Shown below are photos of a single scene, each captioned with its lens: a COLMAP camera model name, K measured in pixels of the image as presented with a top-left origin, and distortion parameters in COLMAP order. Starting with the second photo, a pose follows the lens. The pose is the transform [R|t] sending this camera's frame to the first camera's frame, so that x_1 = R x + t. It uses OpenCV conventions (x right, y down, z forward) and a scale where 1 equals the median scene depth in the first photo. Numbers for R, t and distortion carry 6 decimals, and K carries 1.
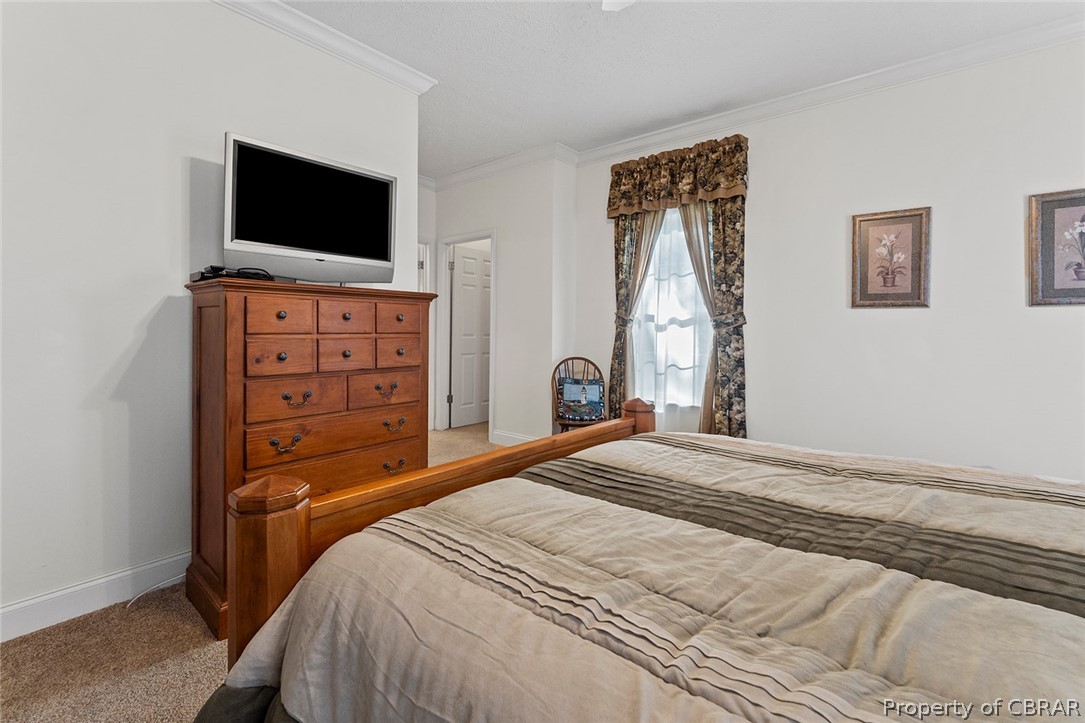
lens RADIAL K [[477.9, 0, 540.6], [0, 477.9, 331.2], [0, 0, 1]] dist [0.000188, -0.000038]
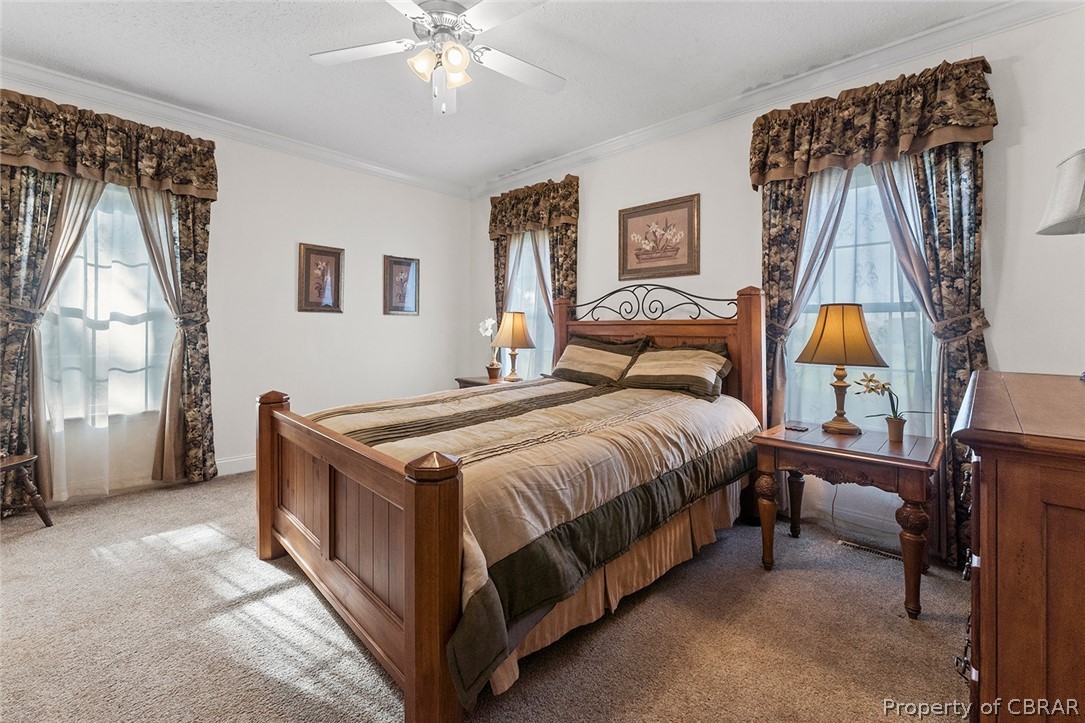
lens RADIAL K [[477.9, 0, 540.6], [0, 477.9, 331.2], [0, 0, 1]] dist [0.000188, -0.000038]
pose [[0.050775, -0.007745, 0.998680, -0.577155], [0.002629, 0.999967, 0.007622, -0.000700], [-0.998707, 0.002238, 0.050794, 0.217950]]
